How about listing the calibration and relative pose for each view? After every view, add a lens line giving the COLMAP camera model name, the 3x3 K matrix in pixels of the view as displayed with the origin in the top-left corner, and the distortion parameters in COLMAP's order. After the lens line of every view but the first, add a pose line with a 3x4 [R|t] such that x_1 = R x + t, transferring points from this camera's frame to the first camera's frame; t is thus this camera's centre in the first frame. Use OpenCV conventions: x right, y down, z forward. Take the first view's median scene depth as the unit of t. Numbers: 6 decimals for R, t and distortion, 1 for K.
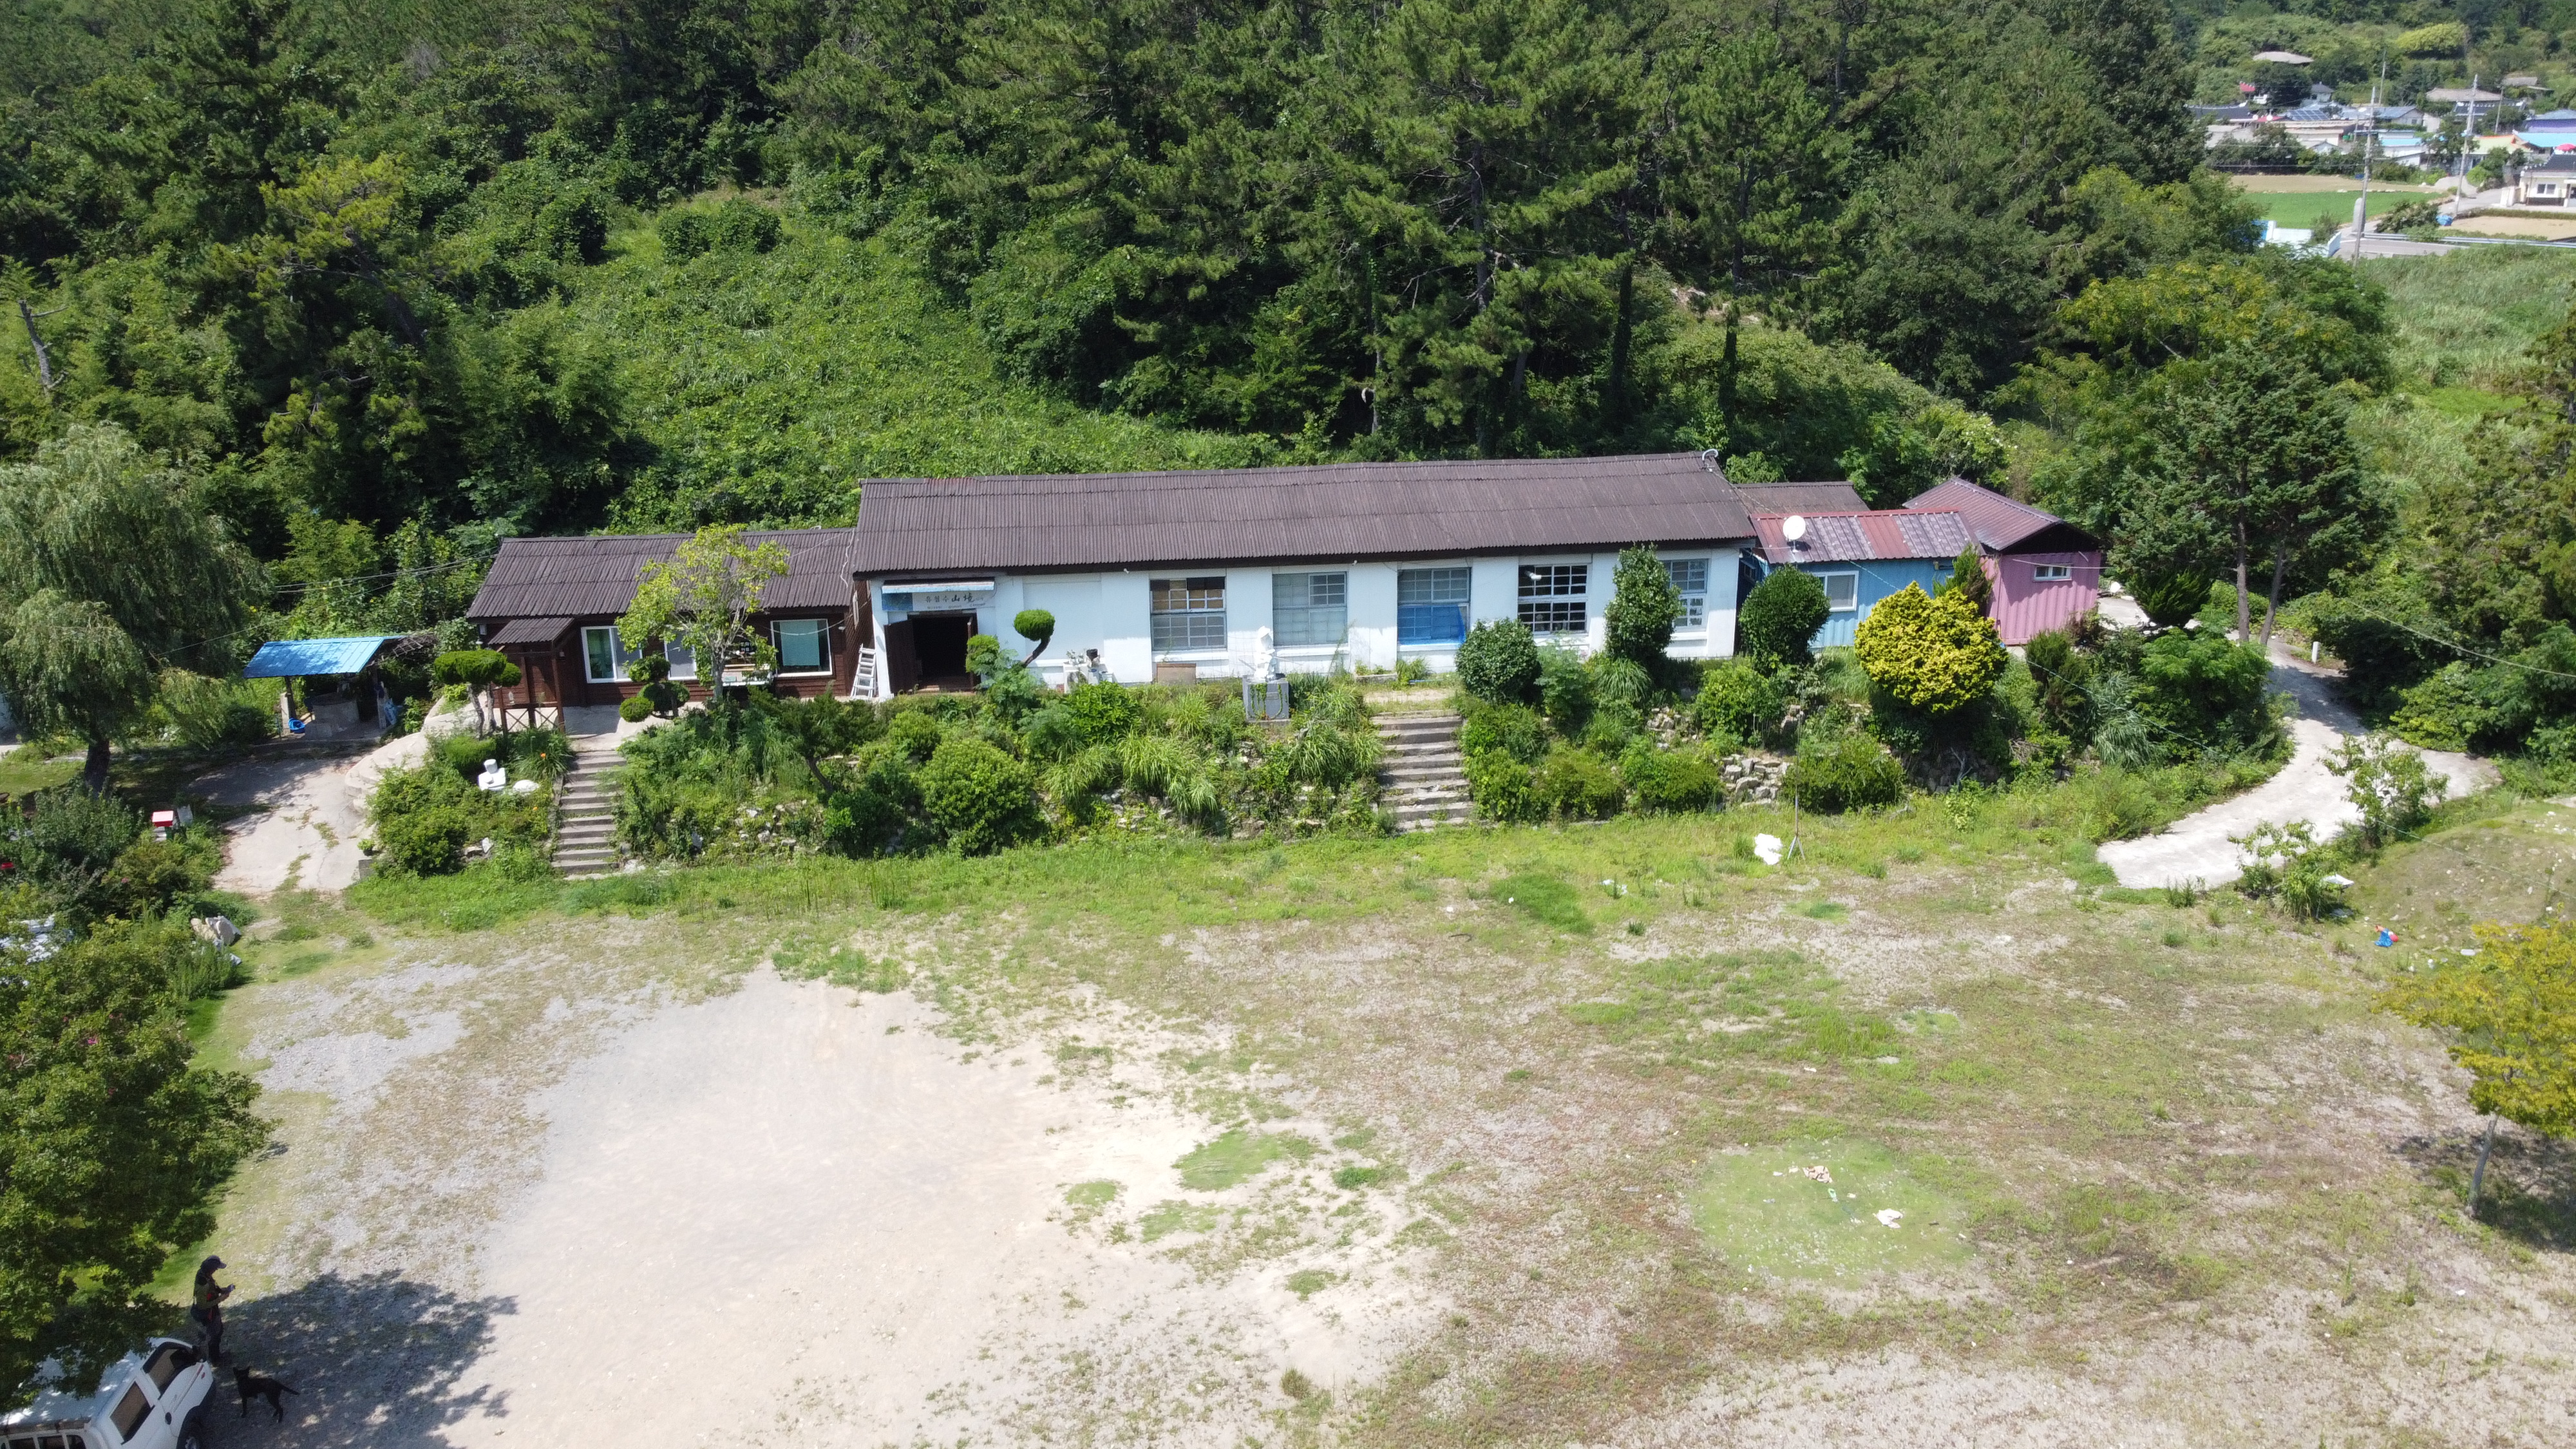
lens RADIAL K [[1851.3, 0, 1288.0], [0, 1851.3, 724.5], [0, 0, 1]] dist [-0.007981, -0.002582]
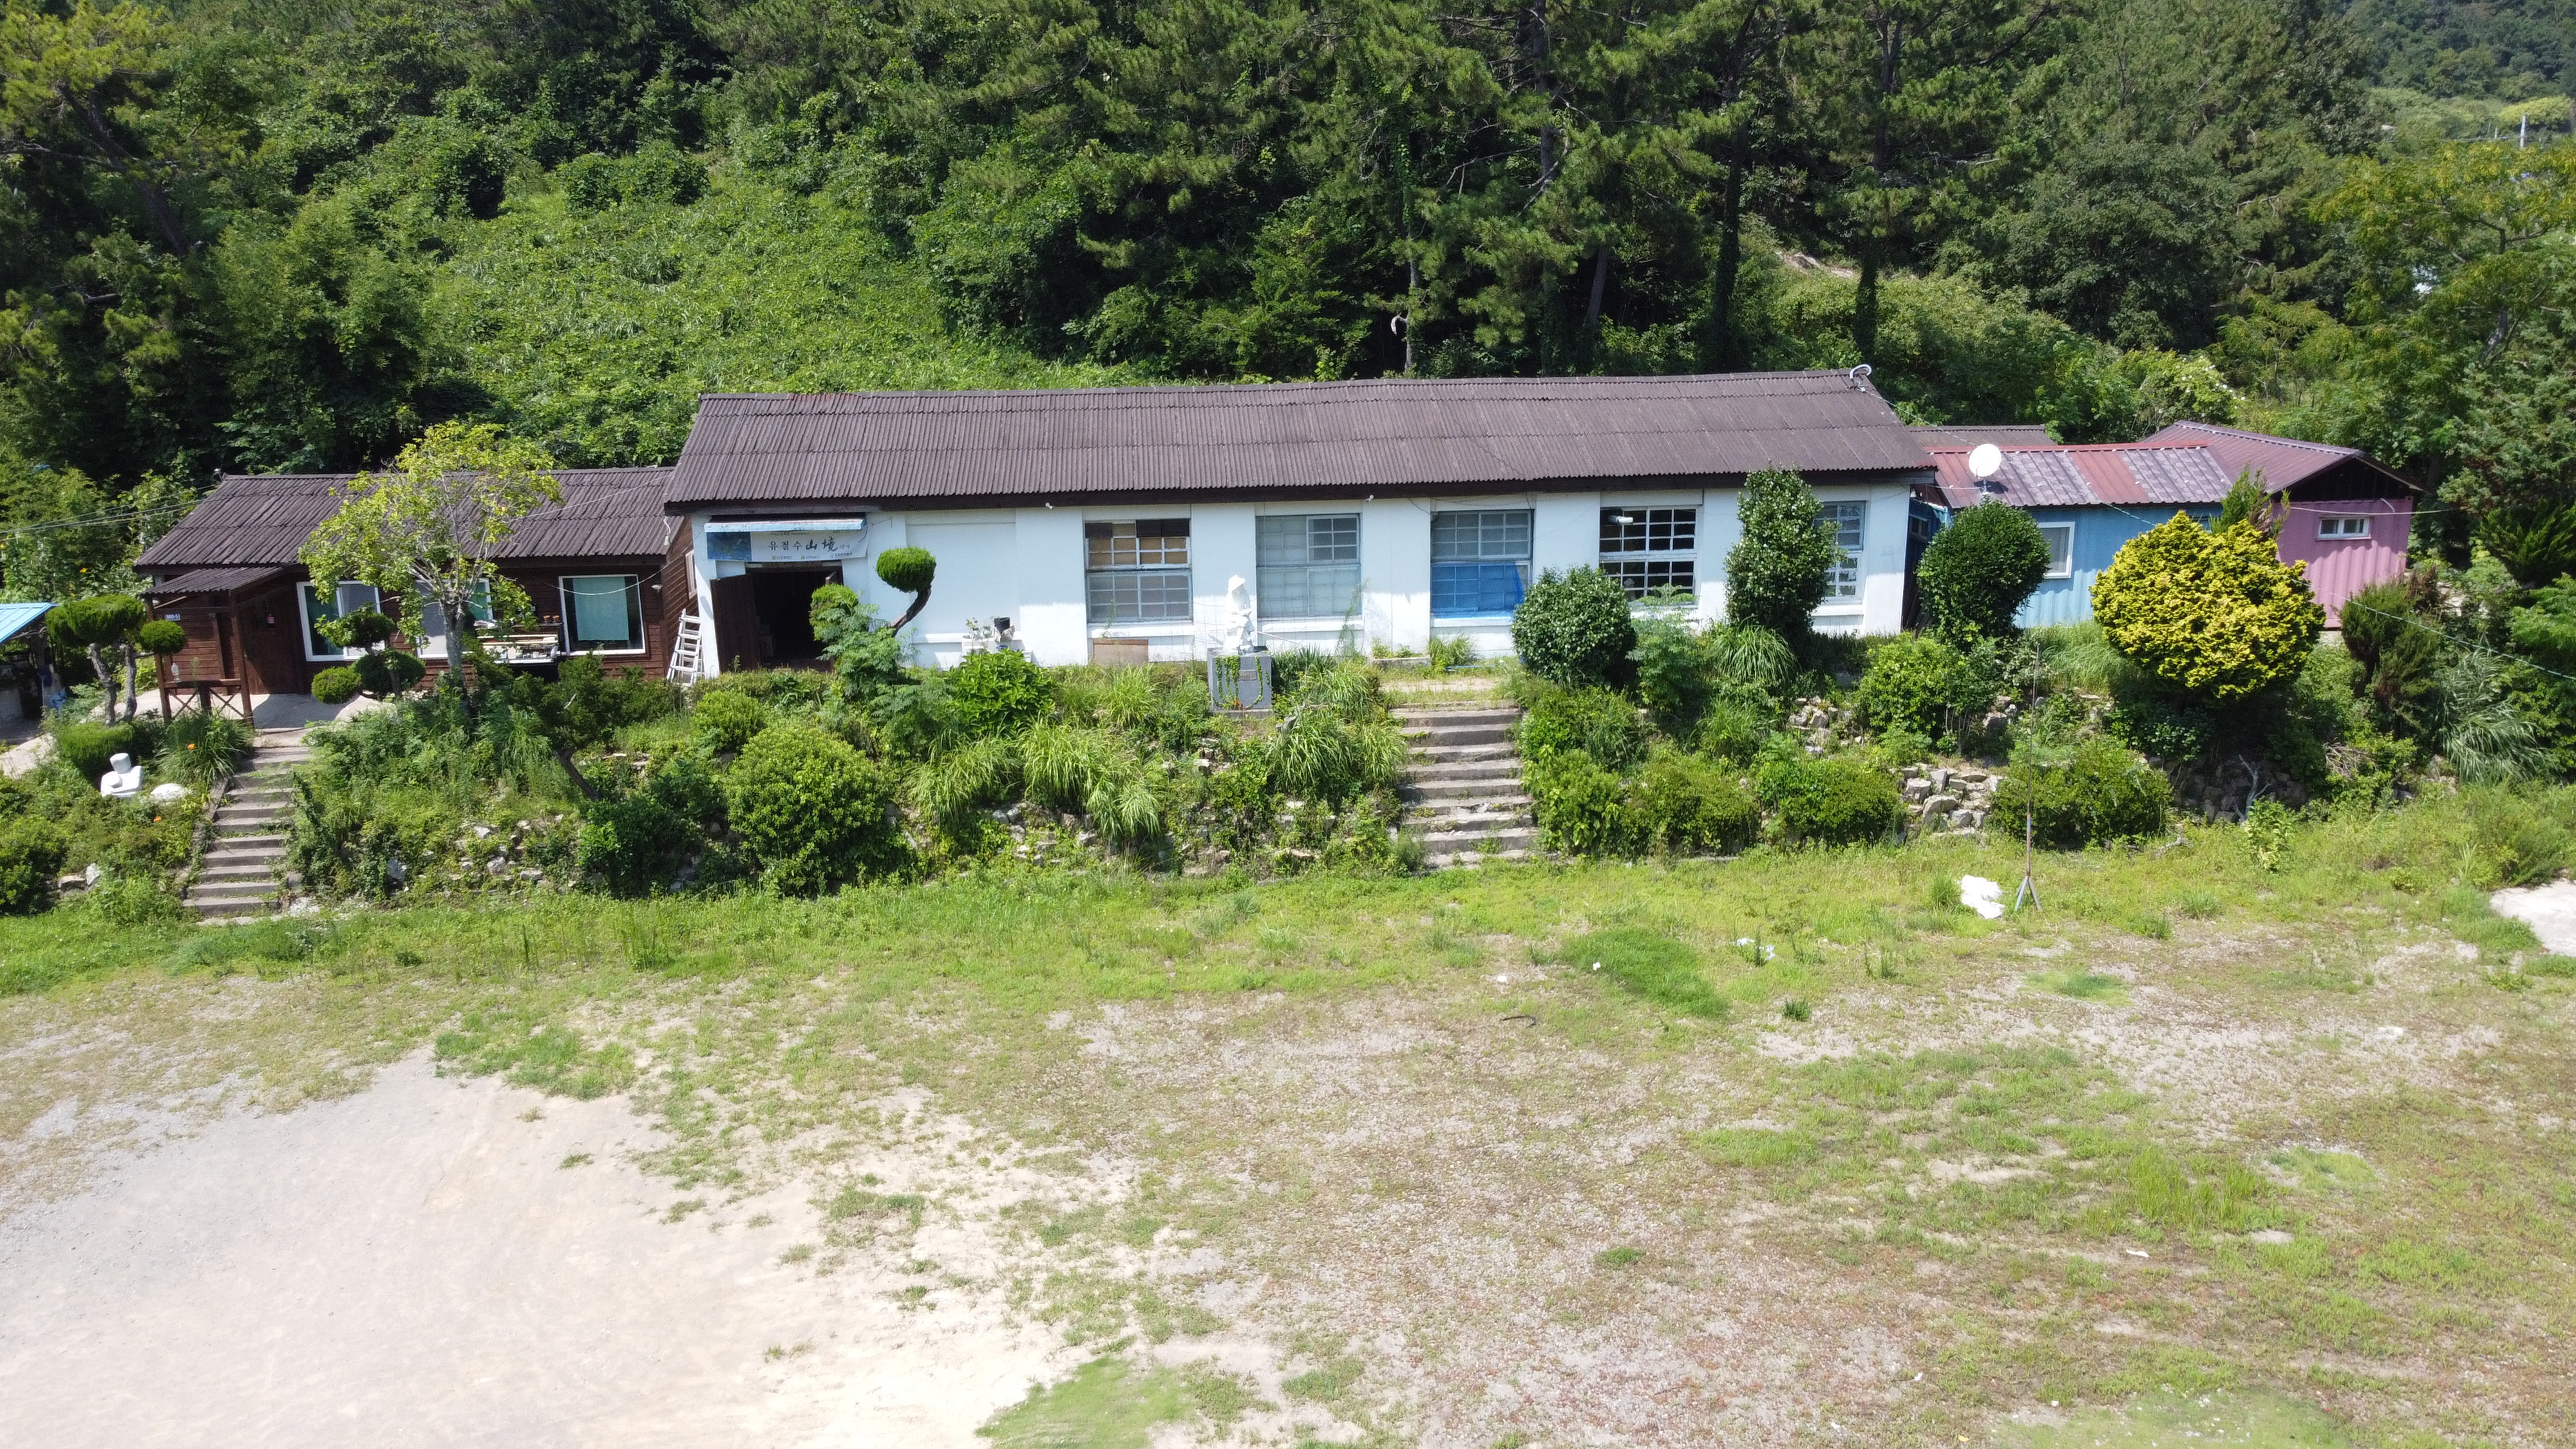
lens RADIAL K [[1851.3, 0, 1288.0], [0, 1851.3, 724.5], [0, 0, 1]] dist [-0.007981, -0.002582]
pose [[0.999482, 0.005198, -0.031768, 0.029106], [-0.007054, 0.998257, -0.058586, 0.044203], [0.031408, 0.058780, 0.997777, 0.309294]]
